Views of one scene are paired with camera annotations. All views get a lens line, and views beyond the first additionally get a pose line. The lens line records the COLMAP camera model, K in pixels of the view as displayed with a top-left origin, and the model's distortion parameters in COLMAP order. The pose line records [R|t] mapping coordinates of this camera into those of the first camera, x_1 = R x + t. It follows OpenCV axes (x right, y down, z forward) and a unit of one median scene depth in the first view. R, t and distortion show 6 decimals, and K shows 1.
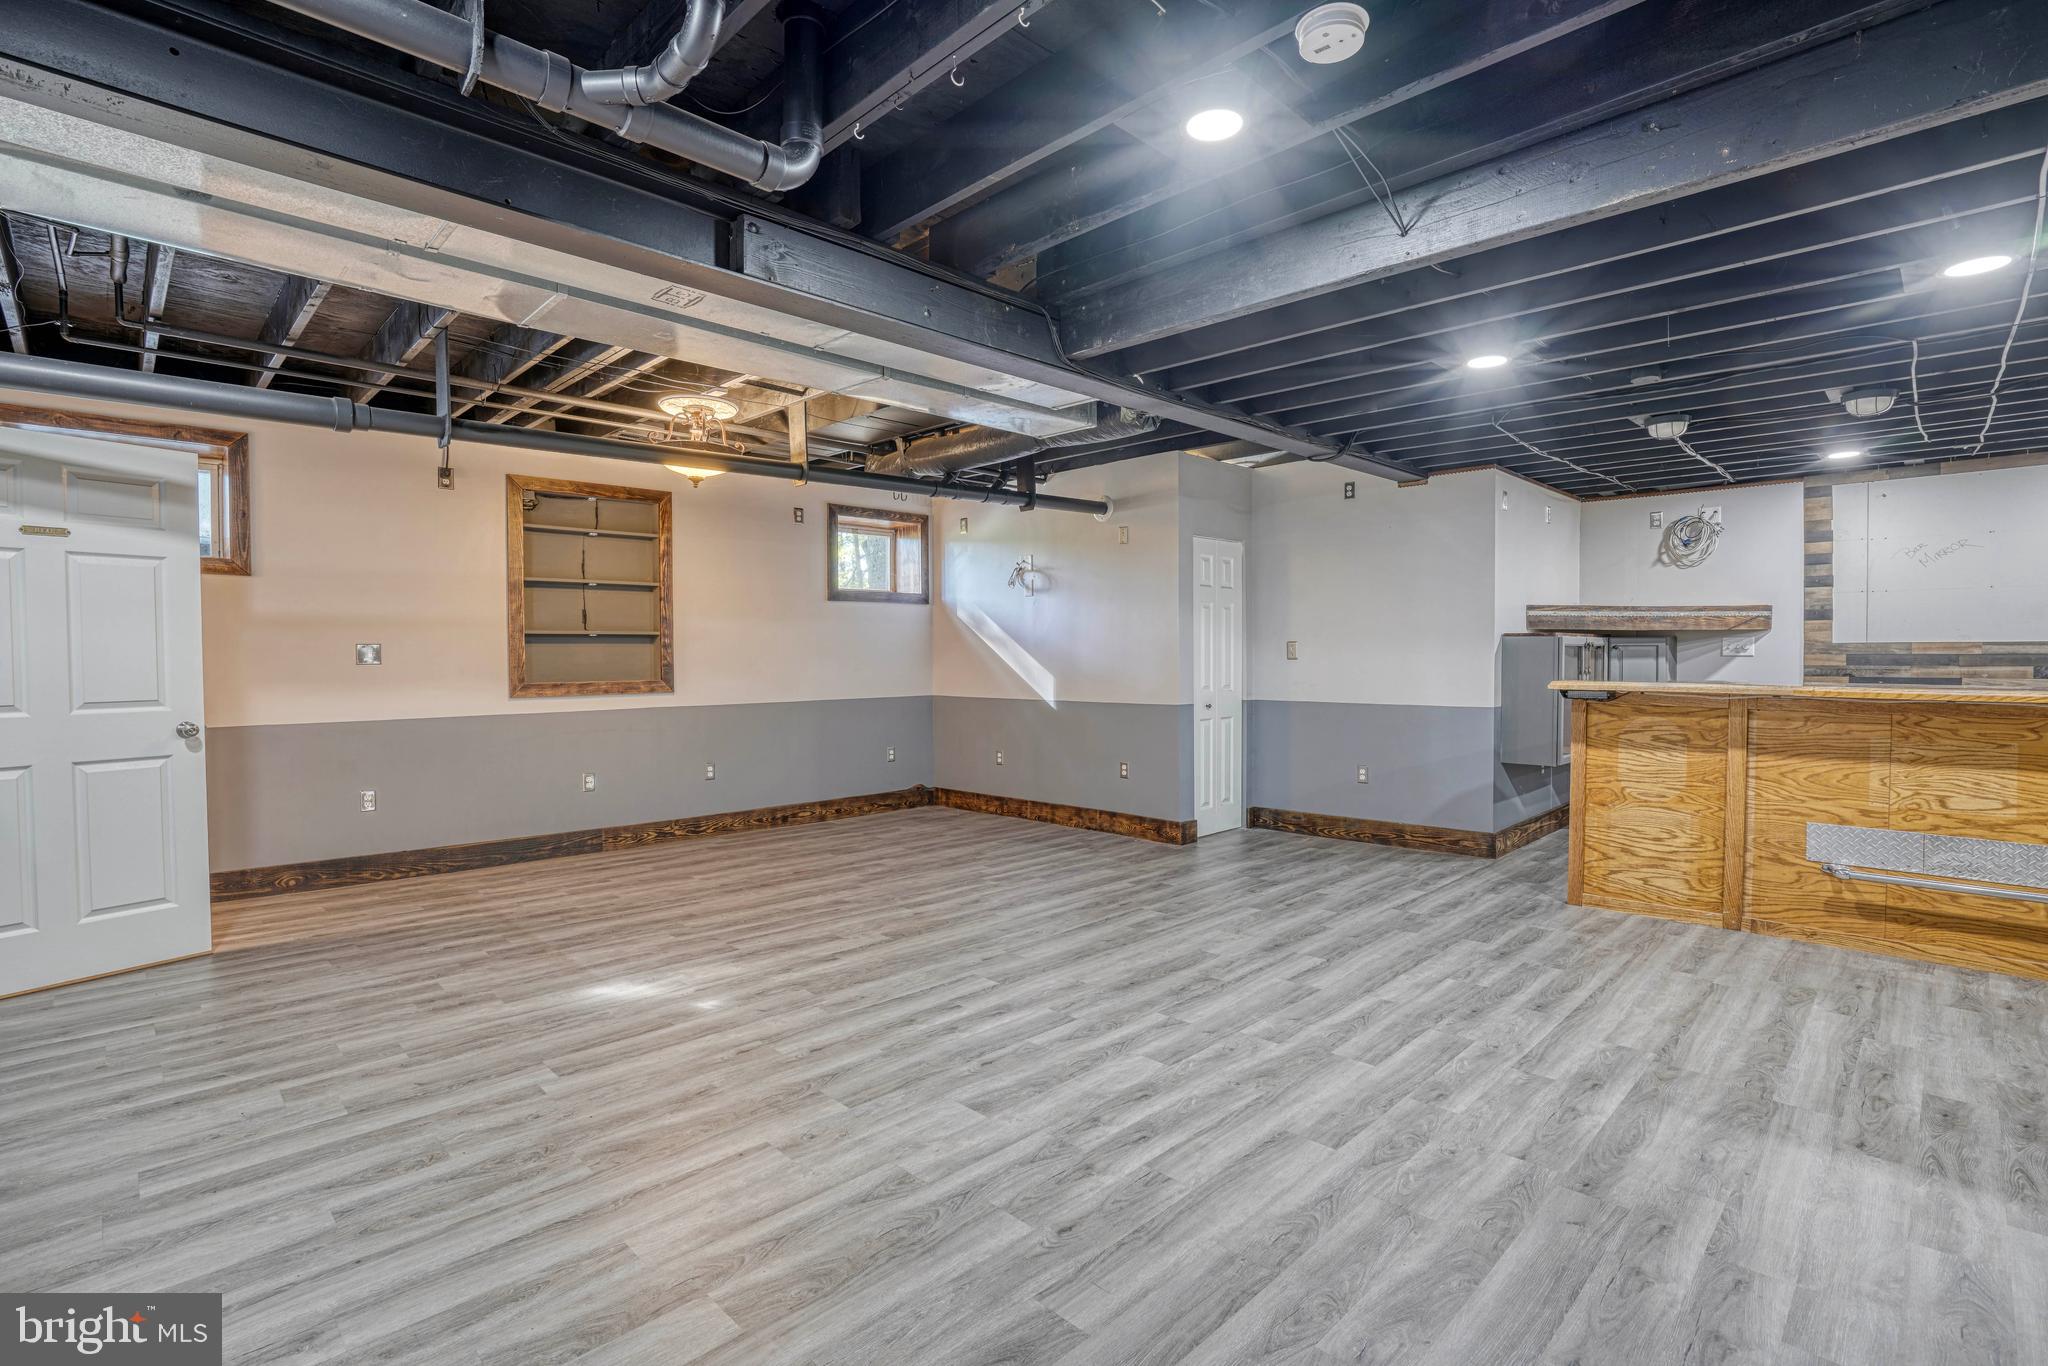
lens RADIAL K [[958.7, 0, 1008.8], [0, 958.7, 678.6], [0, 0, 1]] dist [-0.060139, 0.023099]
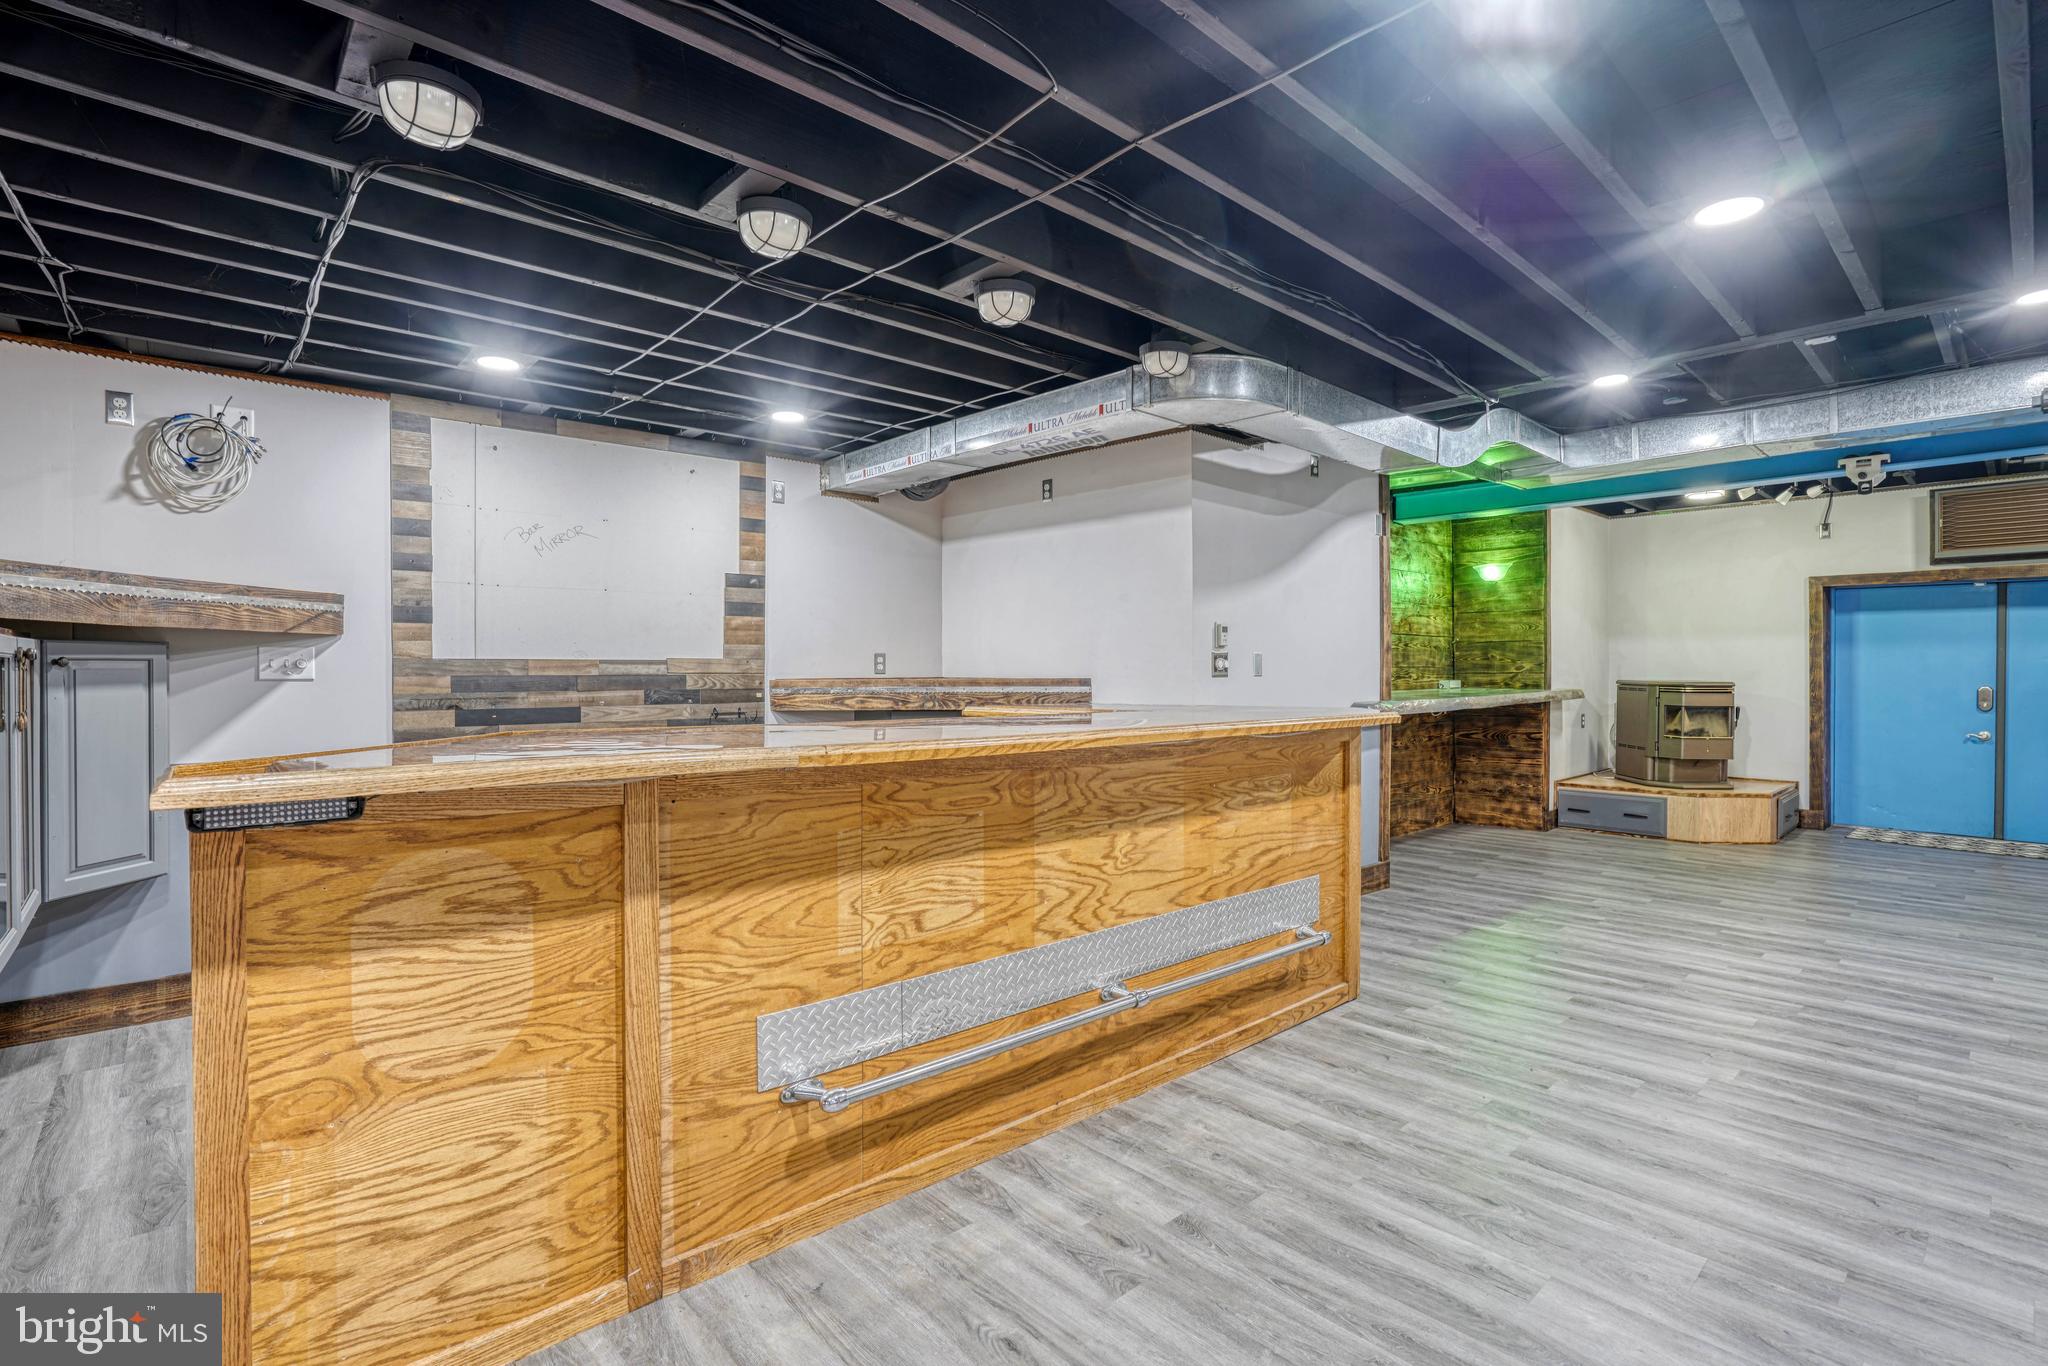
lens RADIAL K [[958.7, 0, 1008.8], [0, 958.7, 678.6], [0, 0, 1]] dist [-0.060139, 0.023099]
pose [[0.041897, -0.004578, 0.999111, 0.329578], [0.027047, 0.999628, 0.003446, -0.021271], [-0.998756, 0.026878, 0.042005, 0.763860]]
